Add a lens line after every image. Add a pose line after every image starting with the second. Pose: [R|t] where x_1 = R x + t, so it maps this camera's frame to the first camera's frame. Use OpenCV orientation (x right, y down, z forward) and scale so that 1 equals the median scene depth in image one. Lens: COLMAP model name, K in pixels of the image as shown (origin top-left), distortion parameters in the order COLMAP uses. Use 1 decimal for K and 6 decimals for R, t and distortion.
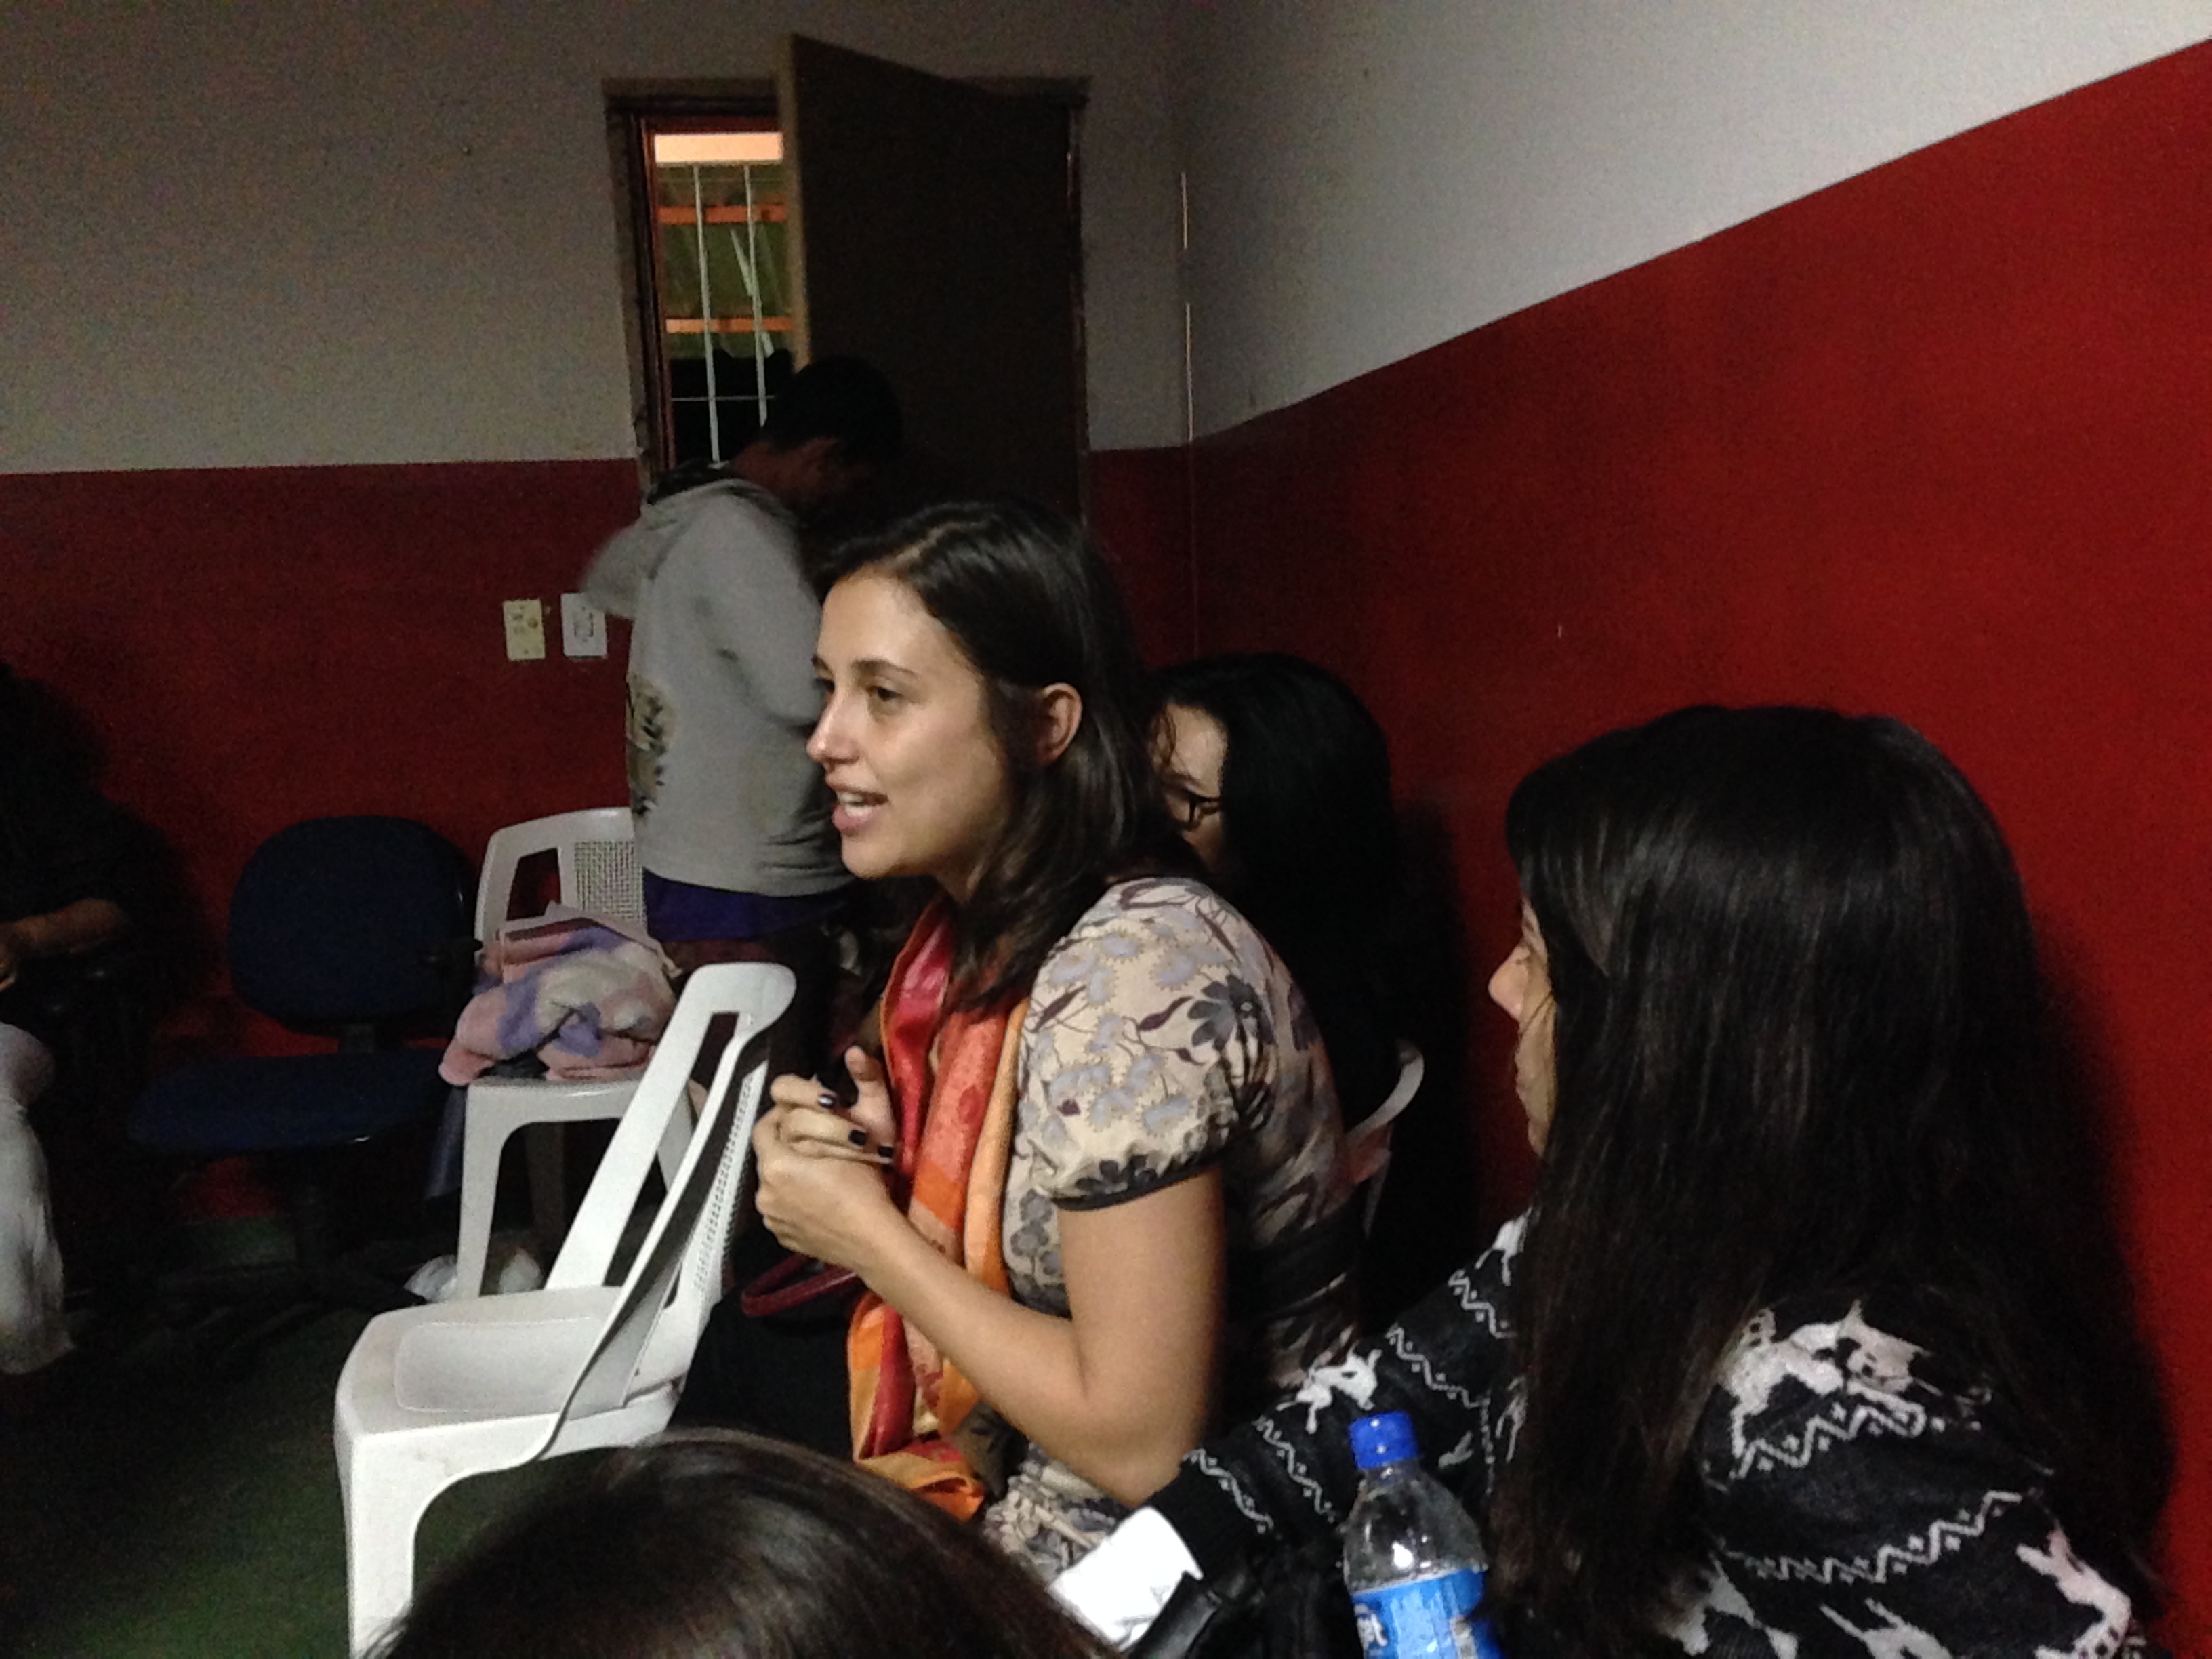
lens RADIAL K [[2052.9, 0, 1101.4], [0, 2052.9, 833.2], [0, 0, 1]] dist [0.076892, -0.008028]
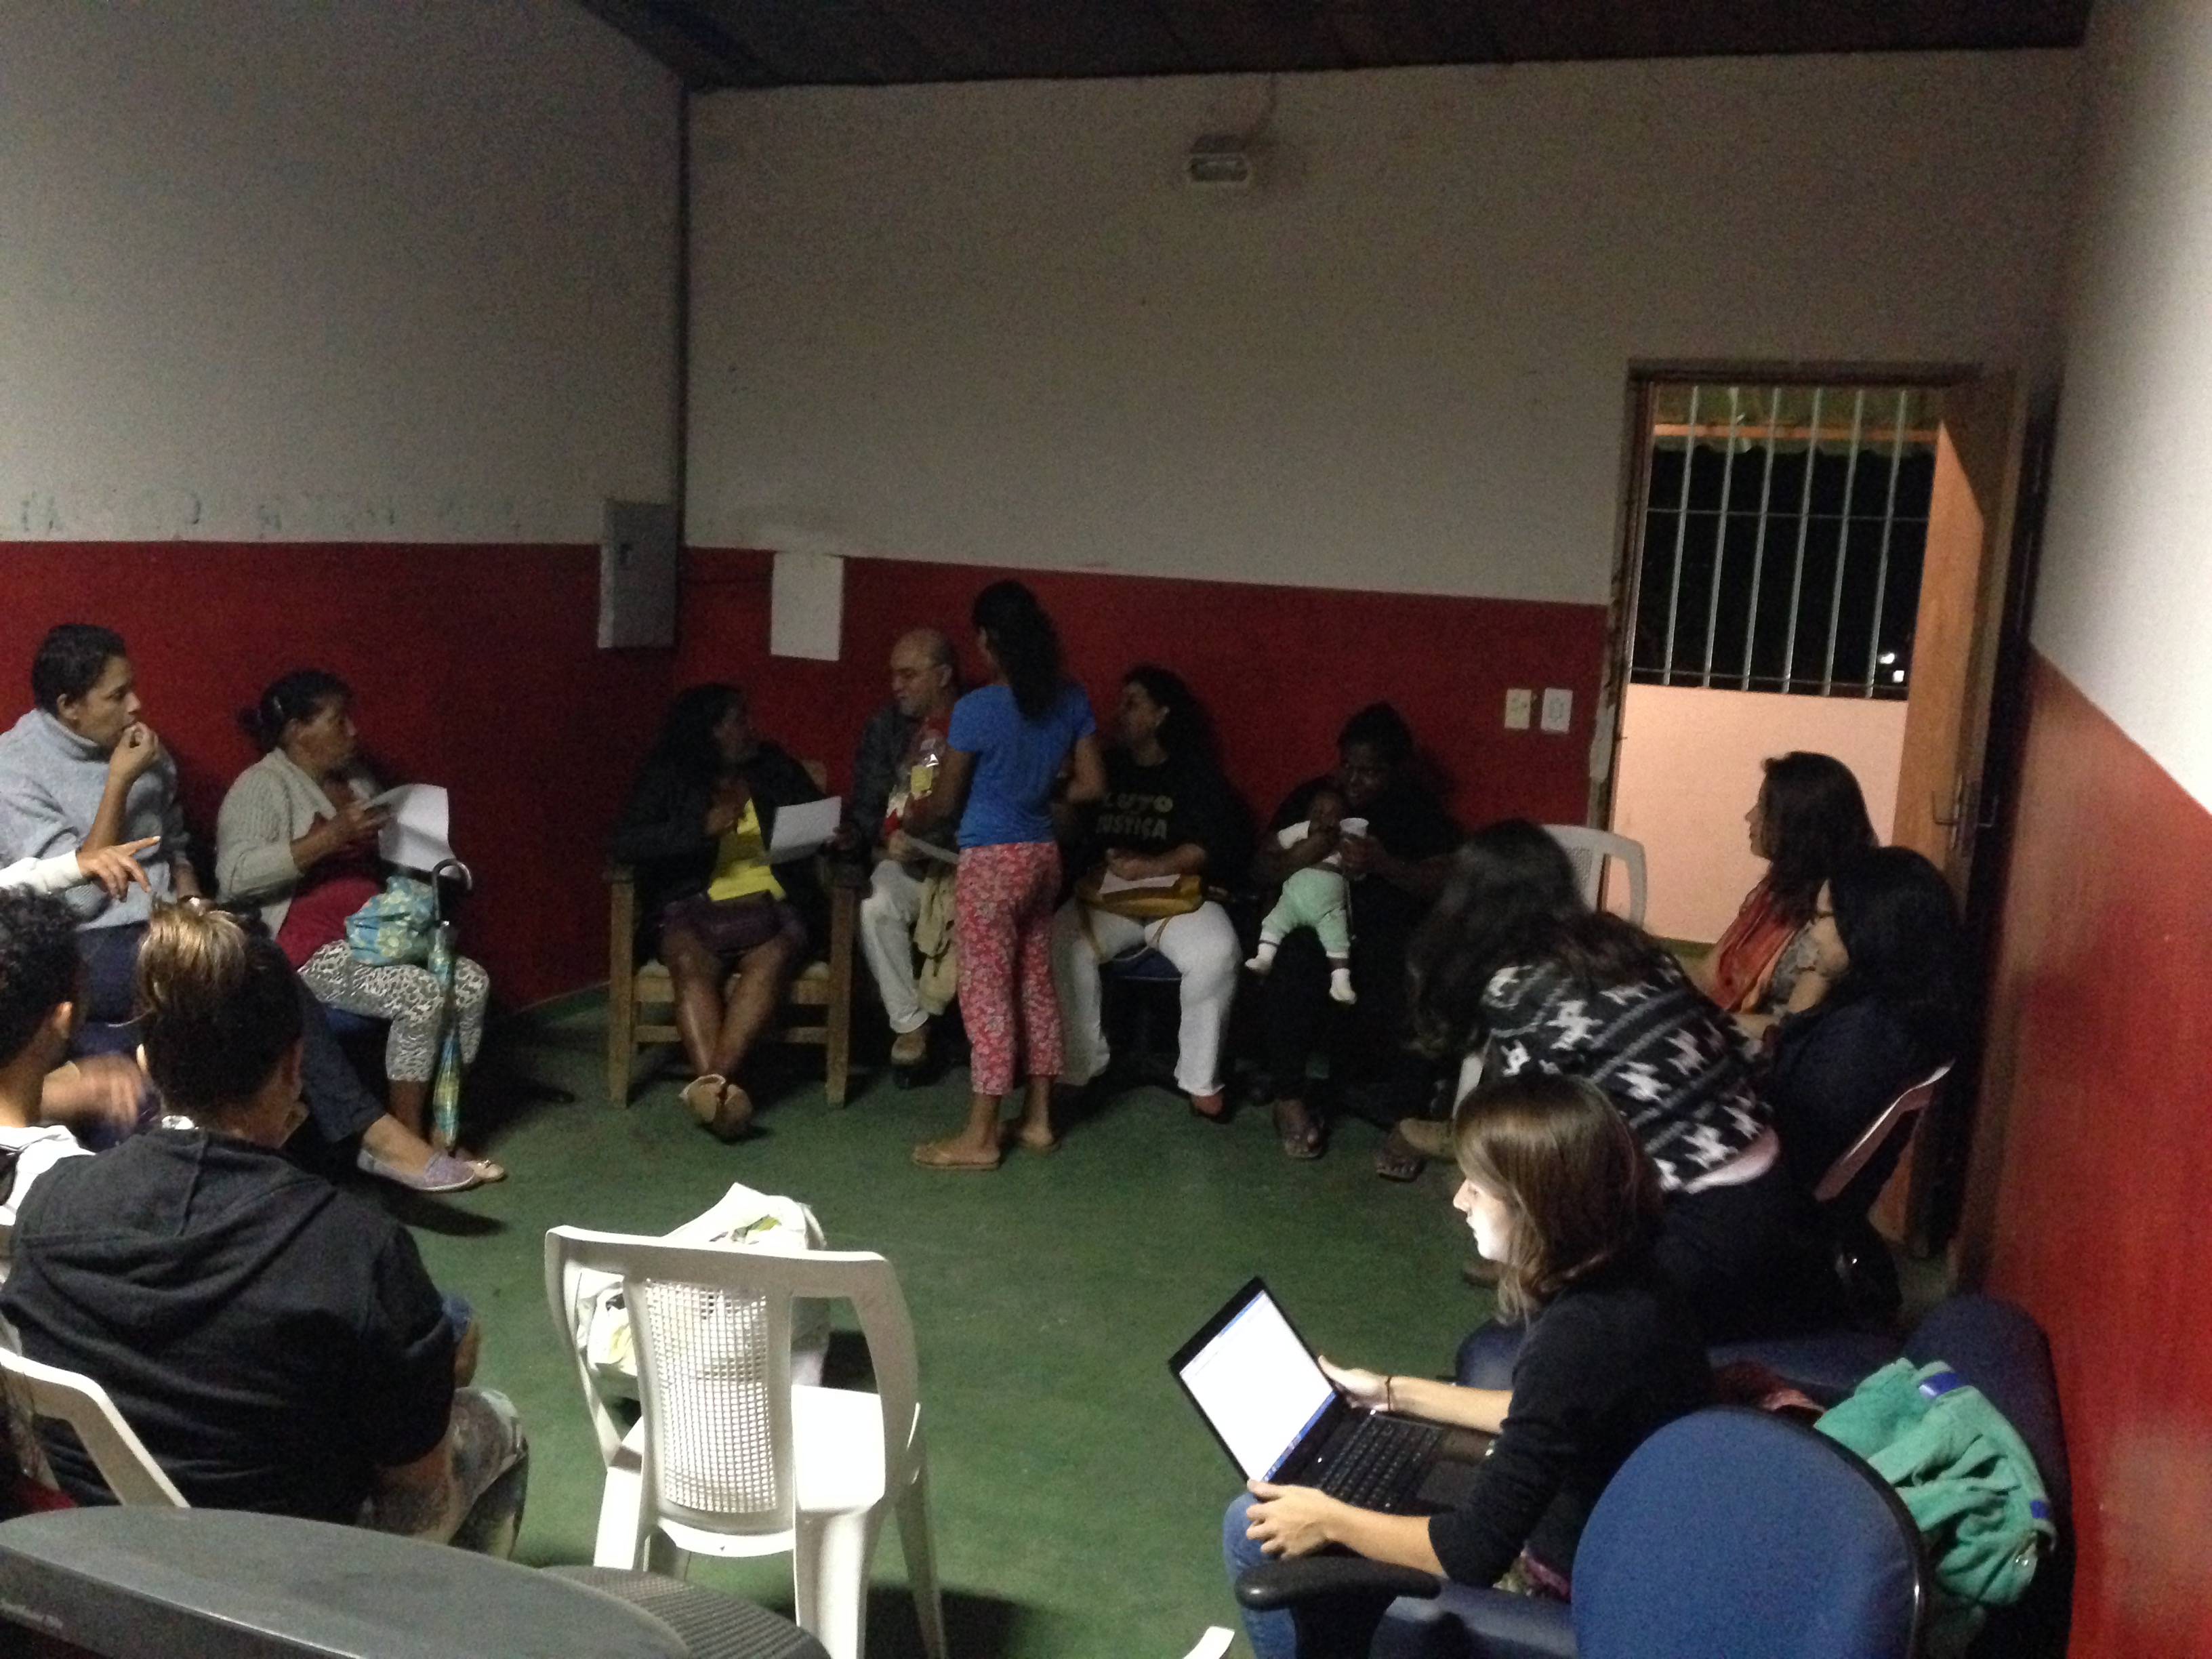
lens RADIAL K [[2101.2, 0, 1093.1], [0, 2101.2, 824.2], [0, 0, 1]] dist [0.073592, -0.014633]
pose [[0.891883, 0.142015, -0.429391, 0.121649], [-0.137929, 0.989601, 0.040806, -0.035179], [0.430721, 0.022831, 0.902196, -0.538200]]
